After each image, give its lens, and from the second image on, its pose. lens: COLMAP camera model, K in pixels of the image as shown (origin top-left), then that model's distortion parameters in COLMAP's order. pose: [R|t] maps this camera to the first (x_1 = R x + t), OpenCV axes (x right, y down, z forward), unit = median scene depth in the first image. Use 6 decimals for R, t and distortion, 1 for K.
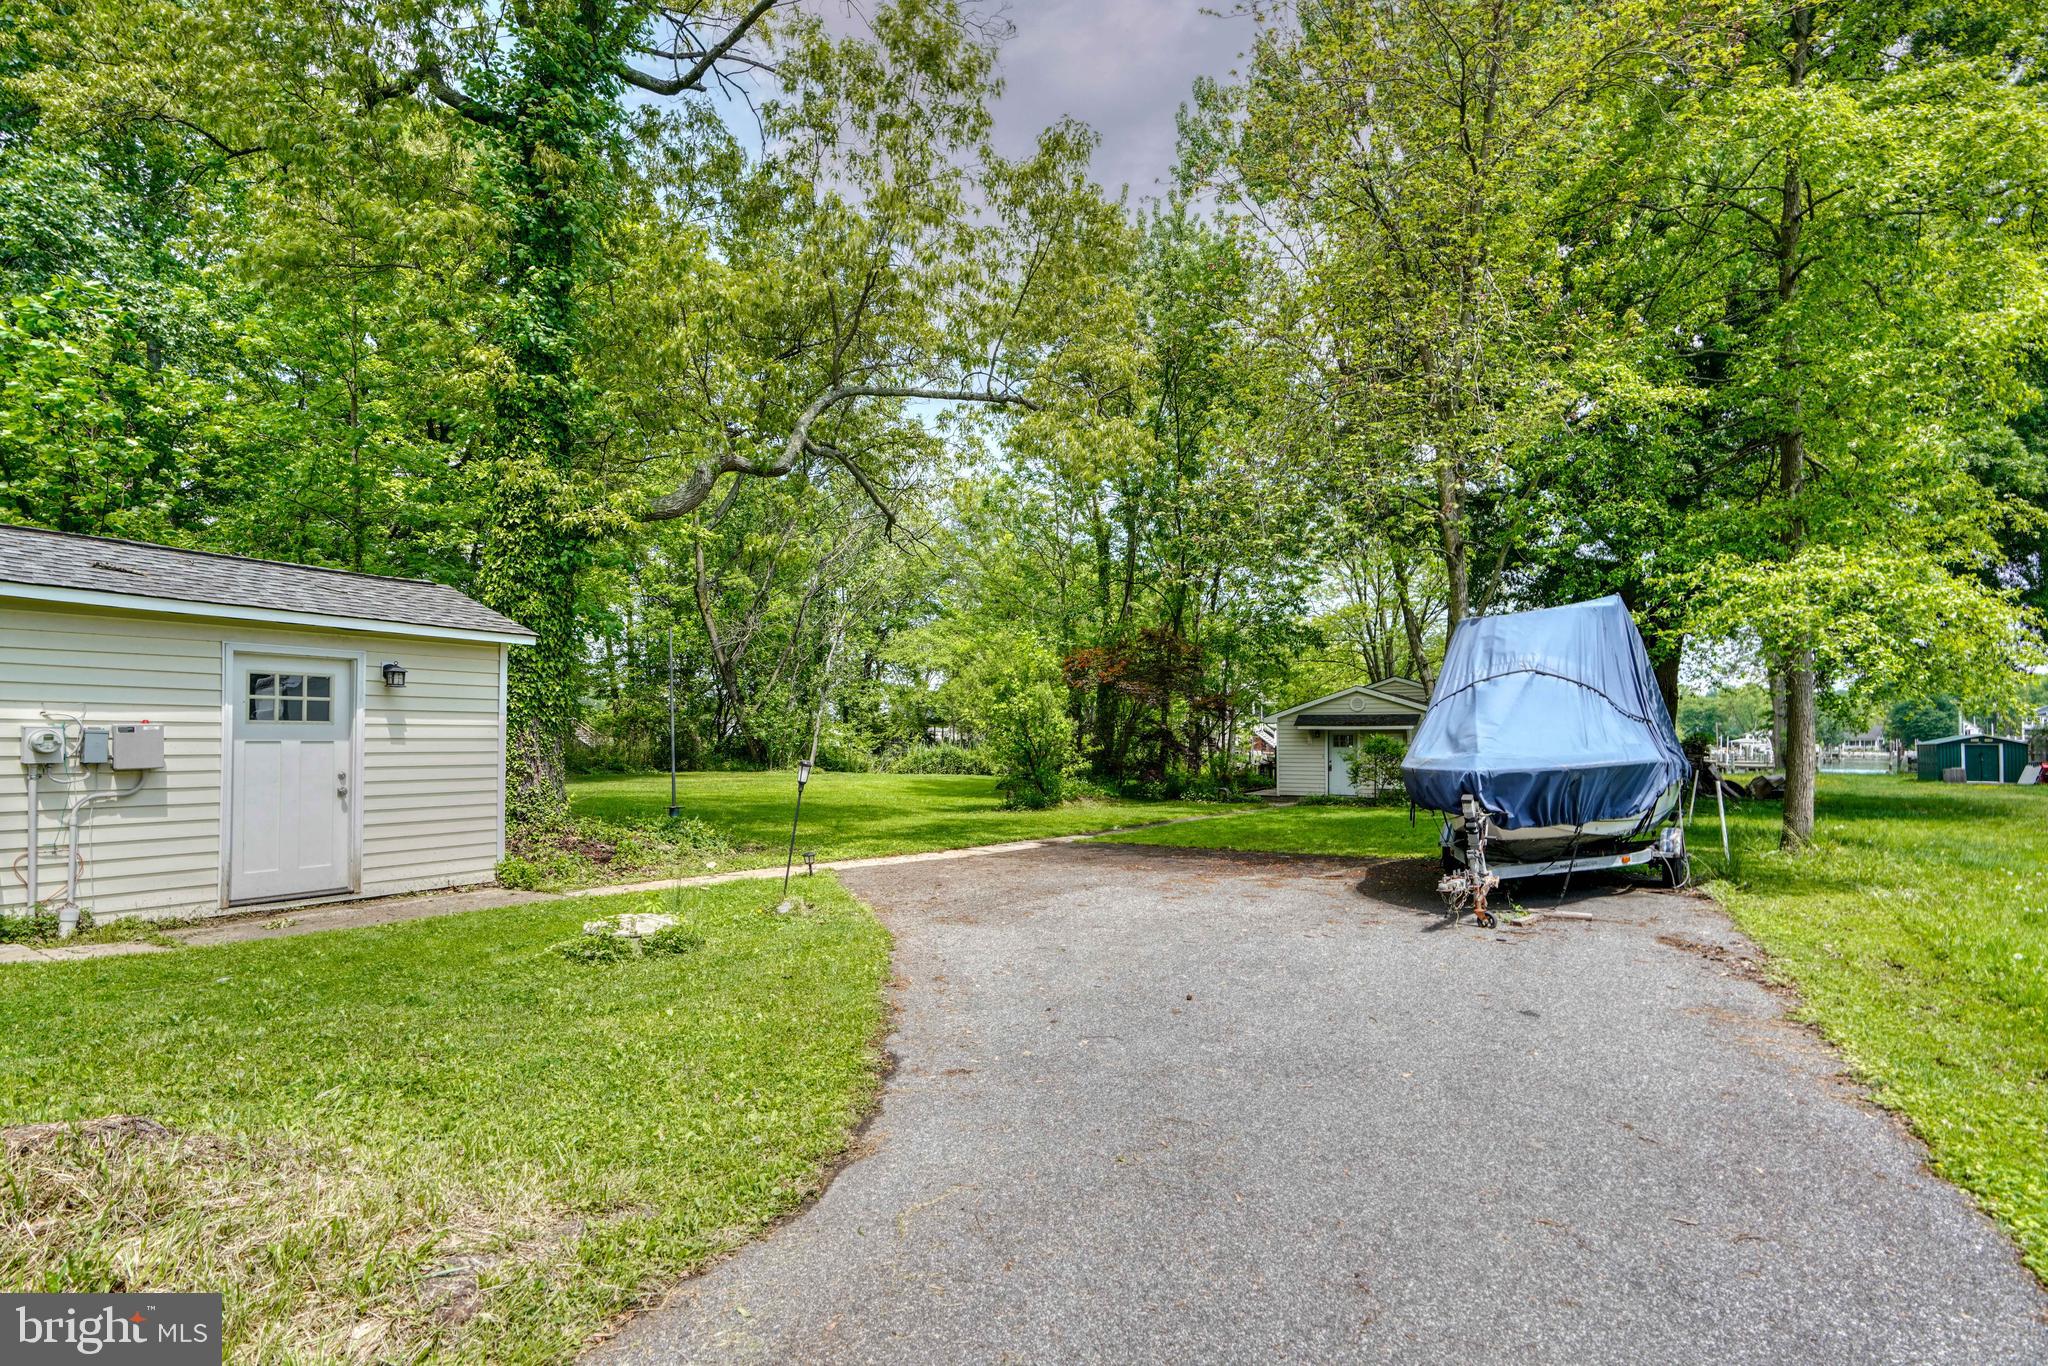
lens RADIAL K [[930.2, 0, 1023.9], [0, 930.2, 687.5], [0, 0, 1]] dist [-0.023386, -0.000048]
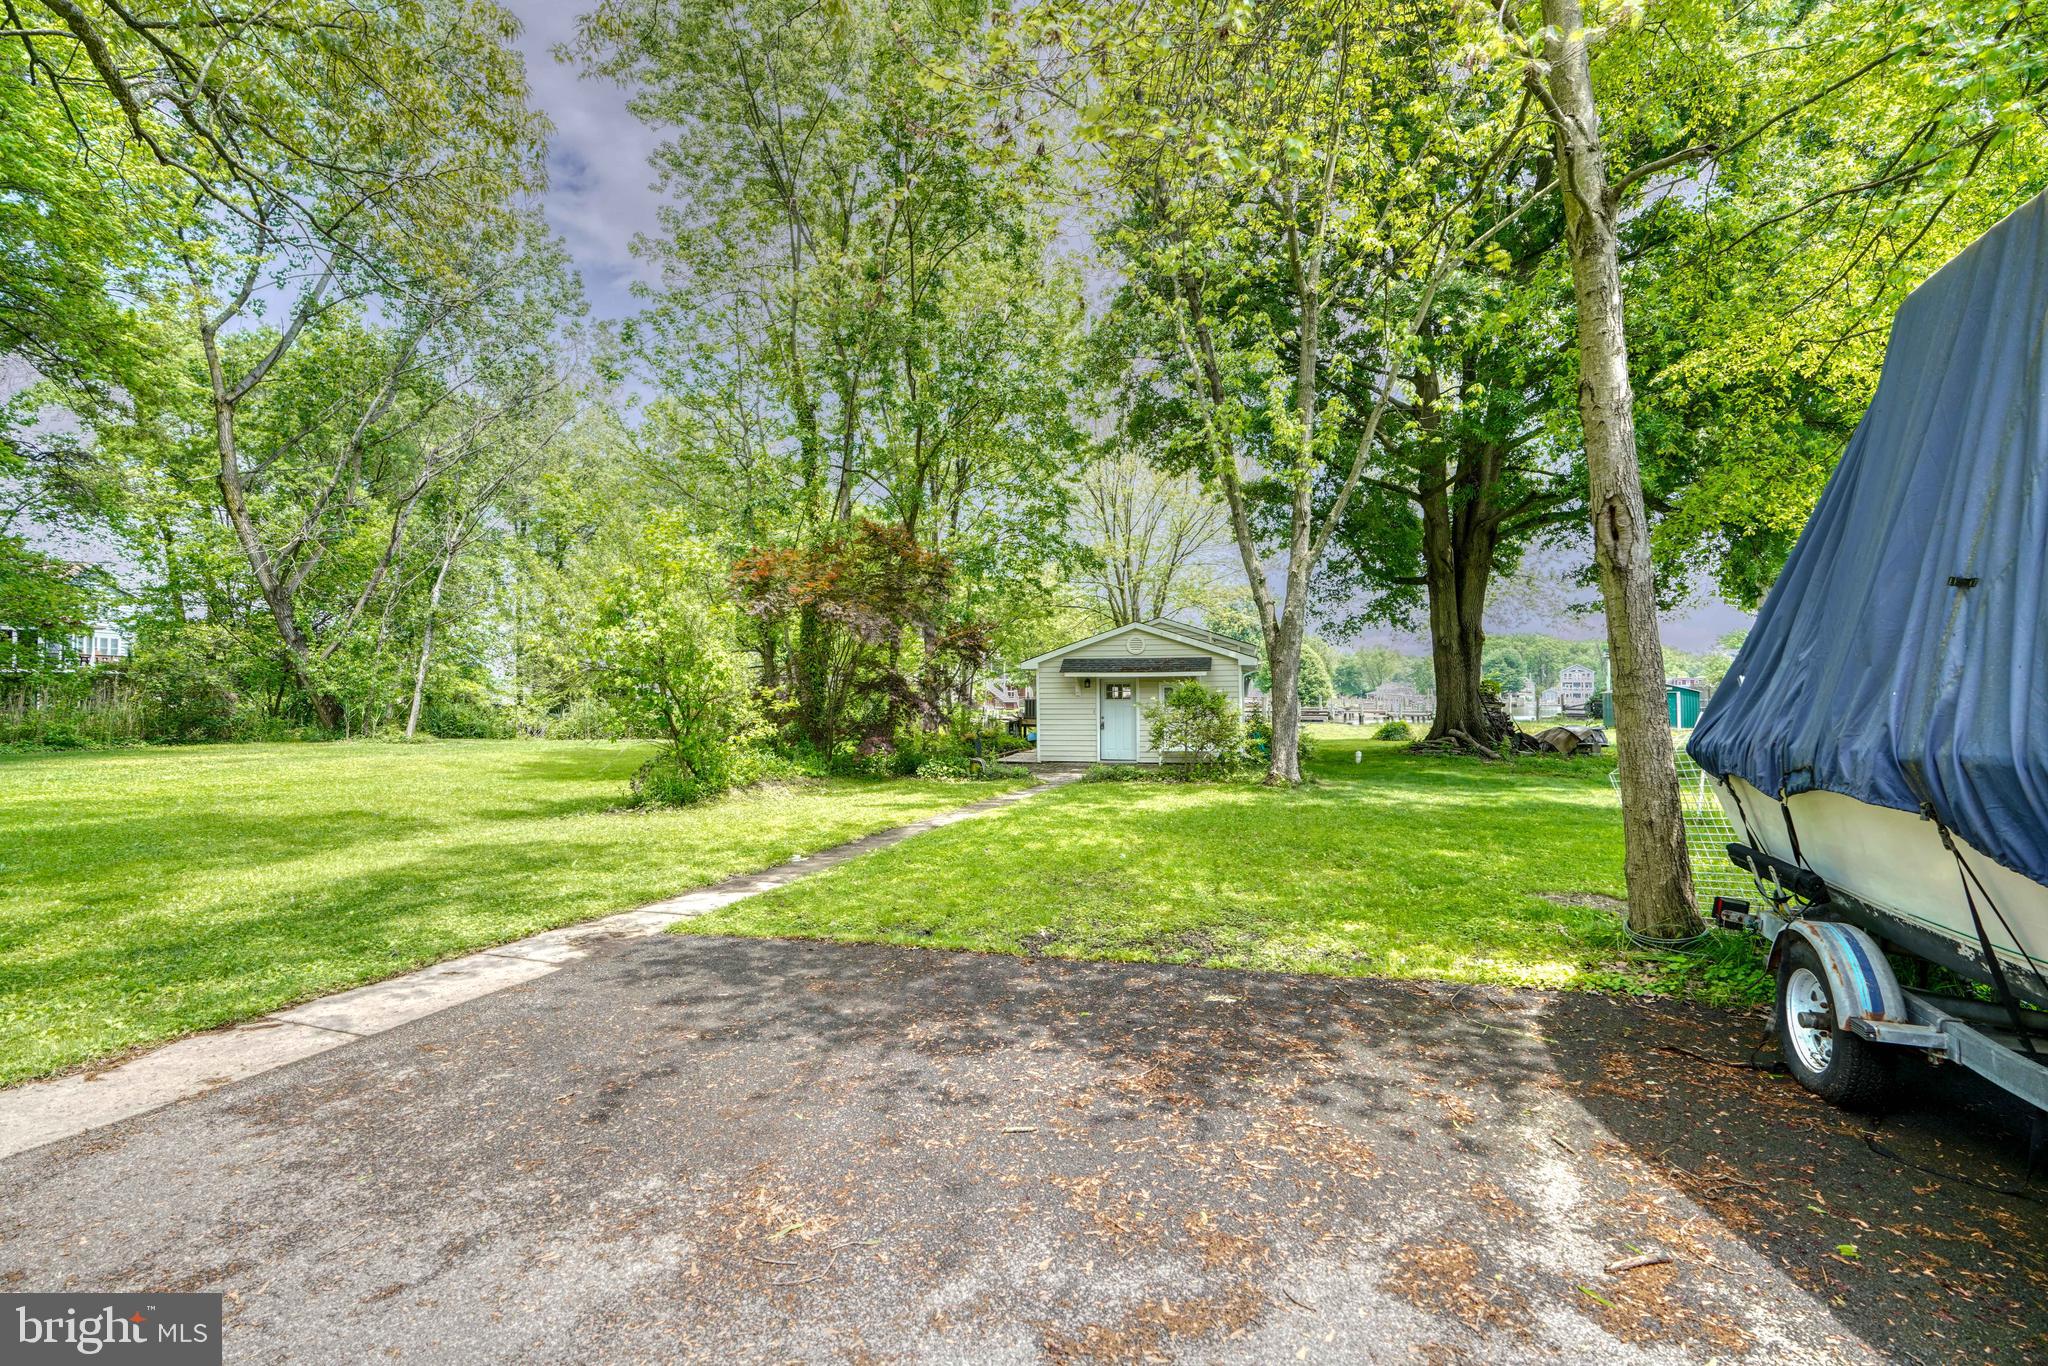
lens RADIAL K [[930.2, 0, 1022.9], [0, 930.2, 686.4], [0, 0, 1]] dist [-0.023386, -0.000048]
pose [[0.959152, -0.005886, 0.282829, 0.042515], [-0.007608, 0.998885, 0.046587, 0.018310], [-0.282788, -0.046836, 0.958038, 0.276369]]
